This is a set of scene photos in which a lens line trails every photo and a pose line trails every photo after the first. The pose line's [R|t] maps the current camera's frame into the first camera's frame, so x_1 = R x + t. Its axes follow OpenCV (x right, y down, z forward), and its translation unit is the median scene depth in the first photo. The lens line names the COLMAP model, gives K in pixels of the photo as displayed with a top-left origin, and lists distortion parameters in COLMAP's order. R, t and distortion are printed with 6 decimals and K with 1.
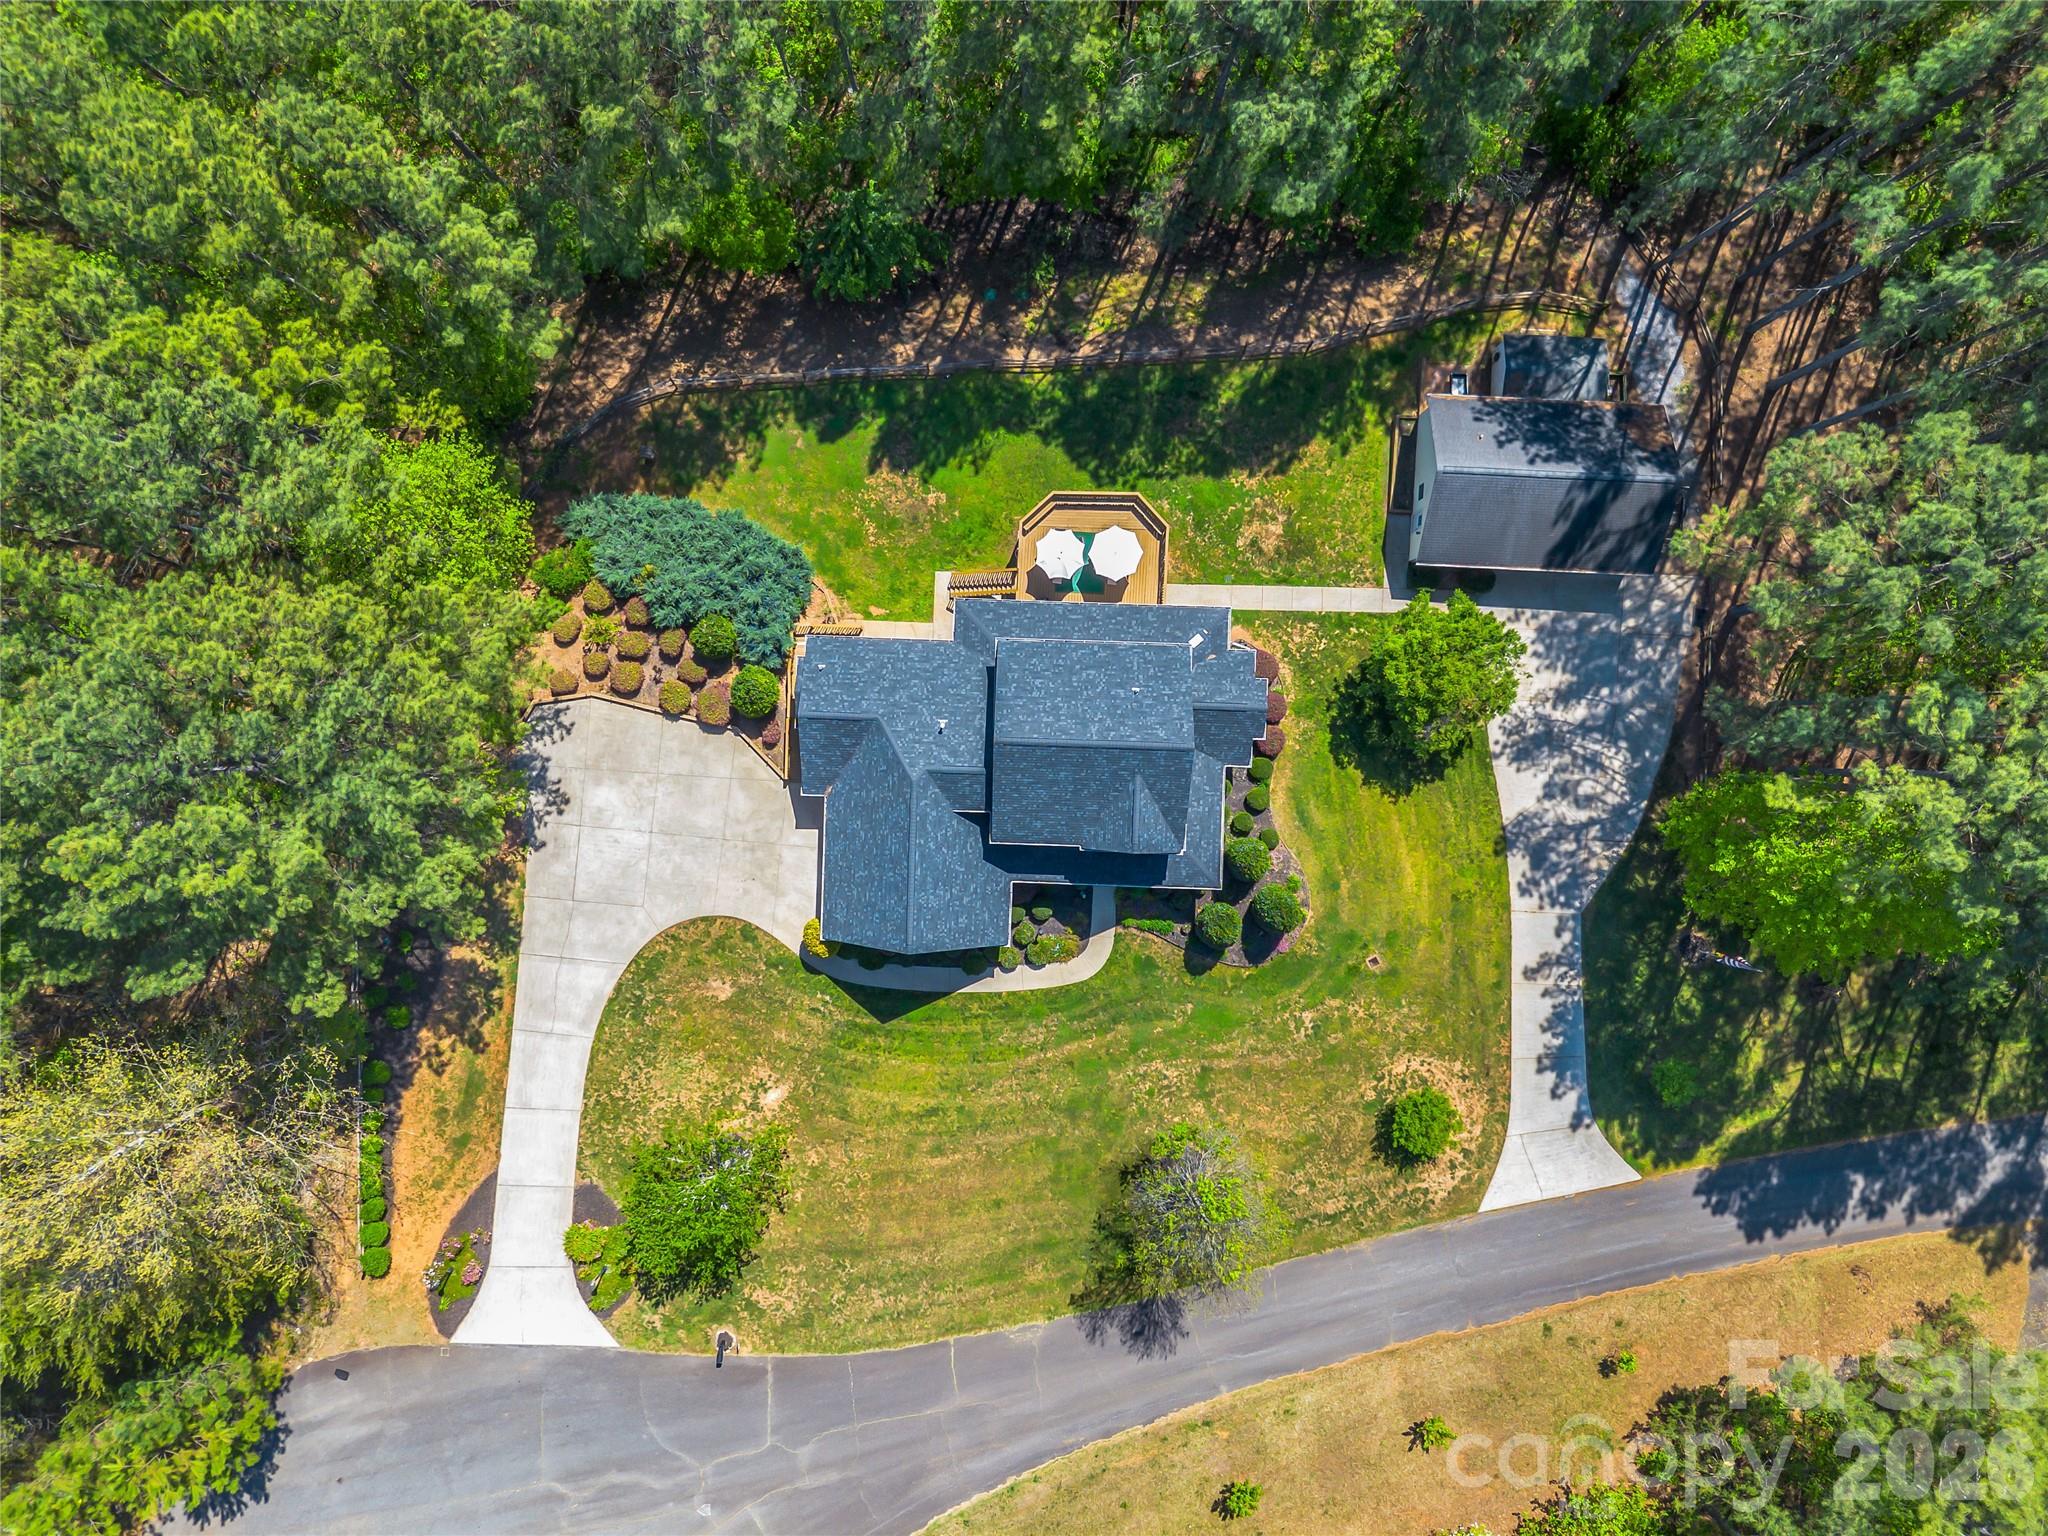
lens RADIAL K [[1504.5, 0, 1023.1], [0, 1504.5, 756.8], [0, 0, 1]] dist [0.059737, -0.053832]
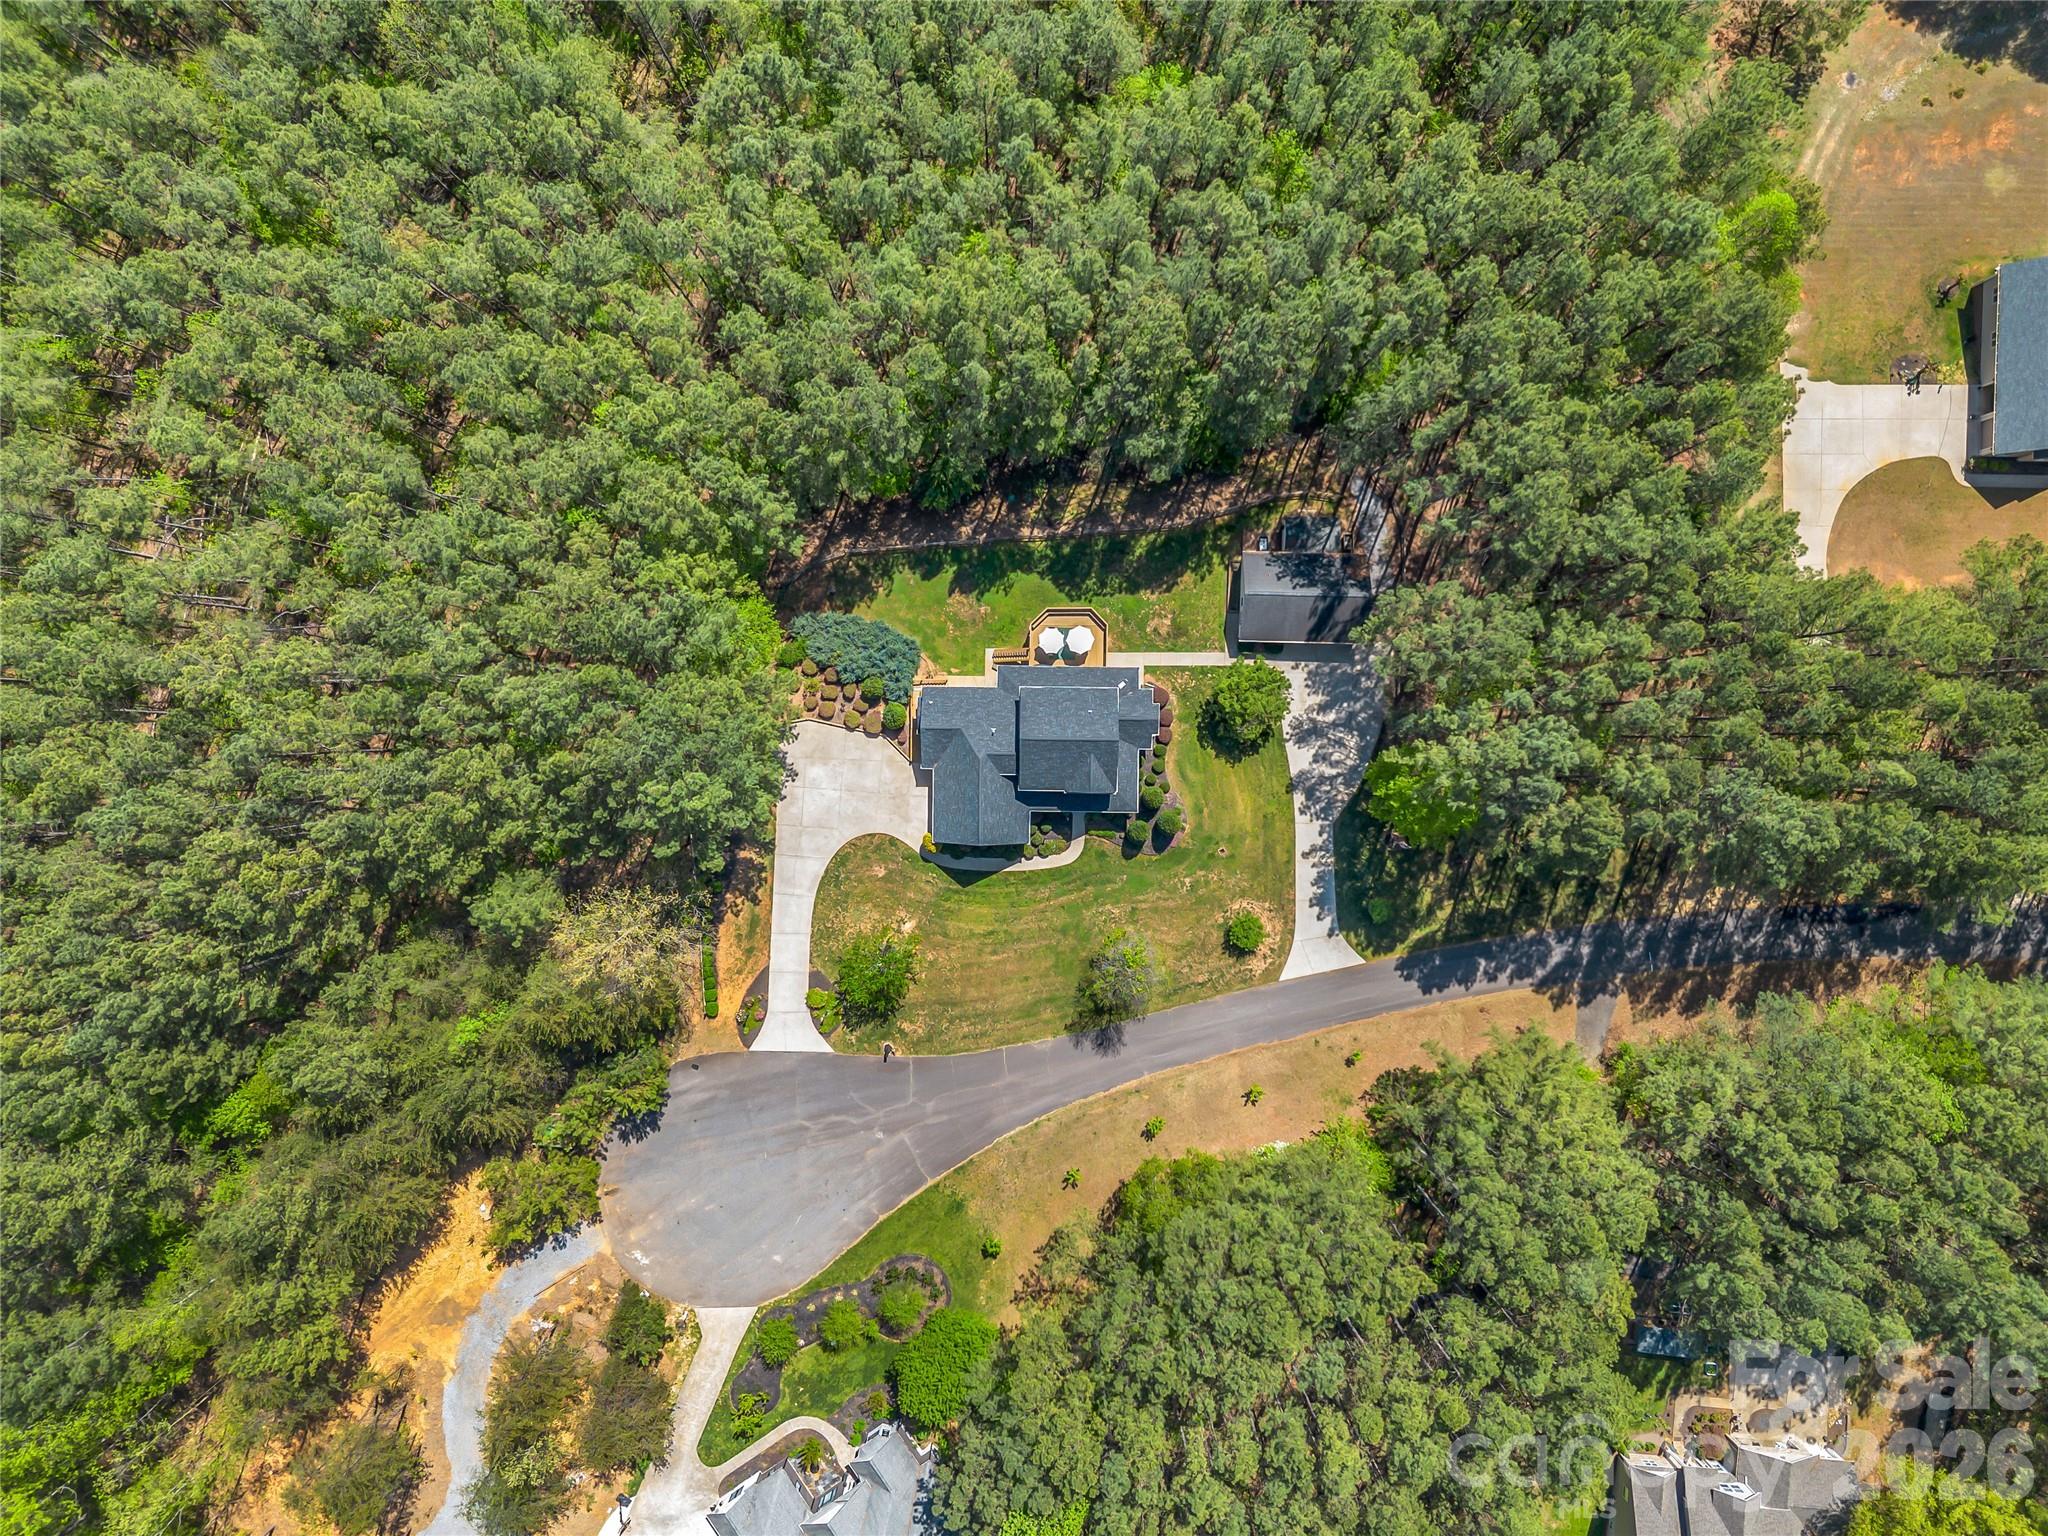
lens RADIAL K [[1504.5, 0, 1025.0], [0, 1504.5, 771.8], [0, 0, 1]] dist [0.059737, -0.053832]
pose [[0.999775, -0.020935, -0.003376, -0.006116], [0.020981, 0.999676, 0.014406, 0.004405], [0.003073, -0.014474, 0.999891, -0.894727]]
